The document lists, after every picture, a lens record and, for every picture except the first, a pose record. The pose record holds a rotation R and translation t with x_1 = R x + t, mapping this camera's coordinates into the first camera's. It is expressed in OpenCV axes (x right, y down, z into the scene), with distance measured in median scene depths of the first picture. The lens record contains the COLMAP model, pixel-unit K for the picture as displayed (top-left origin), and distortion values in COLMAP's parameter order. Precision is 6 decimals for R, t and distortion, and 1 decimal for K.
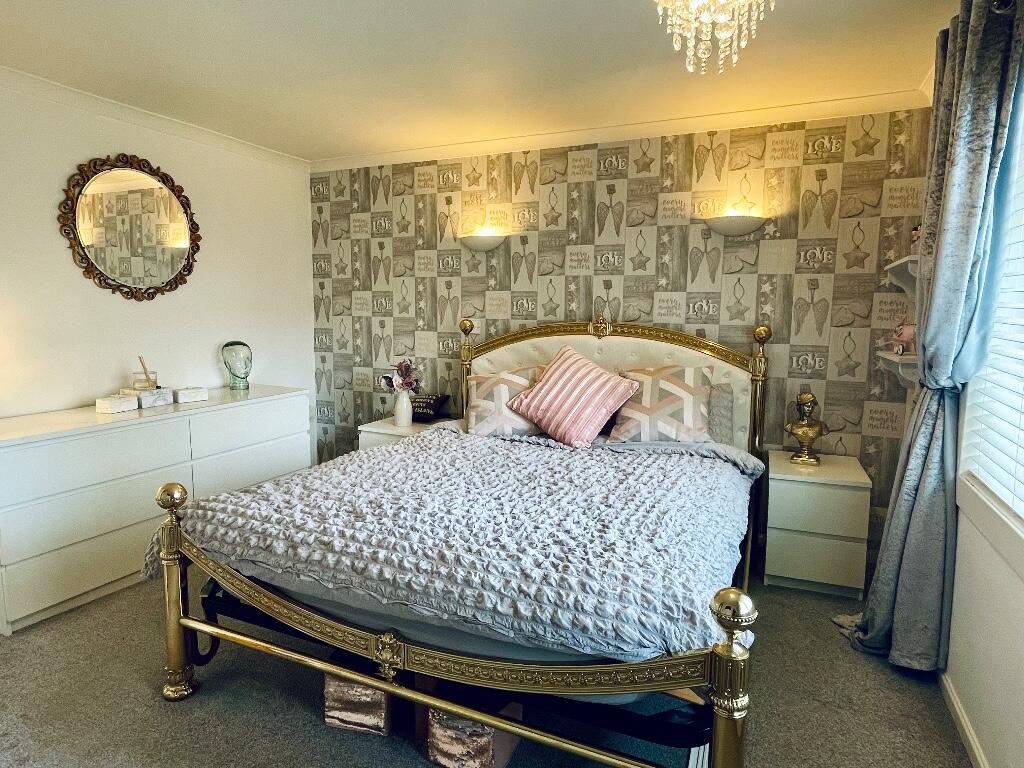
lens RADIAL K [[594.0, 0, 509.3], [0, 594.0, 384.1], [0, 0, 1]] dist [-0.008885, 0.000100]
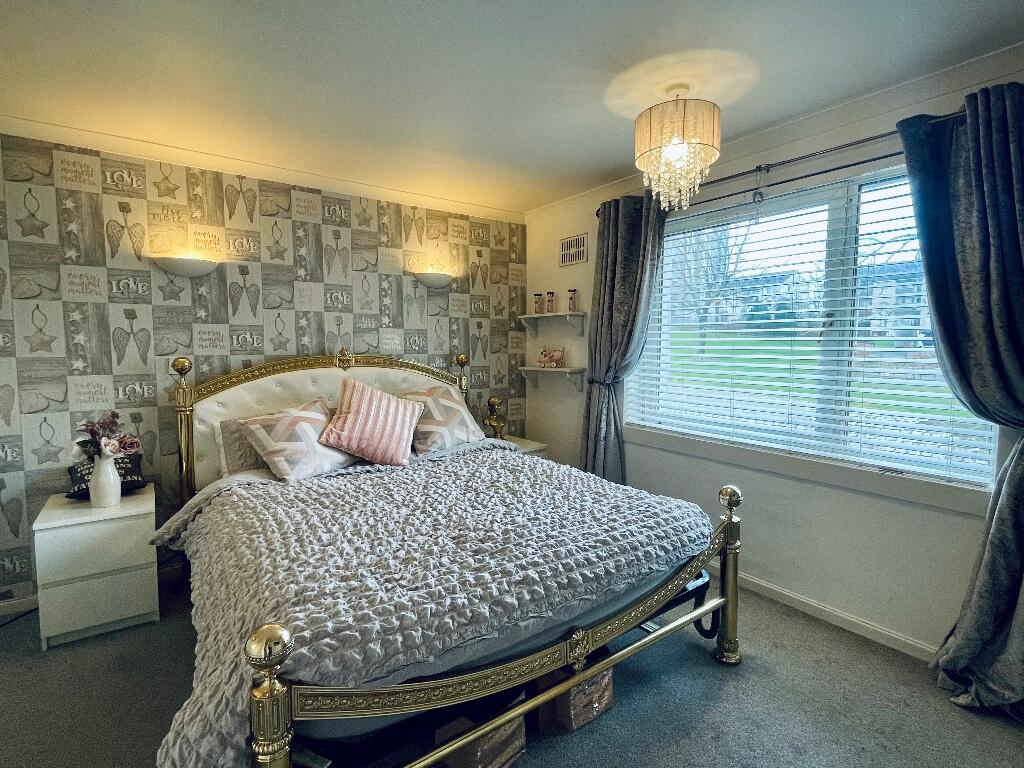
lens RADIAL K [[507.7, 0, 511.2], [0, 507.7, 380.5], [0, 0, 1]] dist [0.000771, -0.001450]
pose [[0.489514, -0.075212, 0.868746, -0.496625], [0.111671, 0.993477, 0.023088, -0.043589], [-0.864815, 0.085712, 0.494720, 0.267232]]
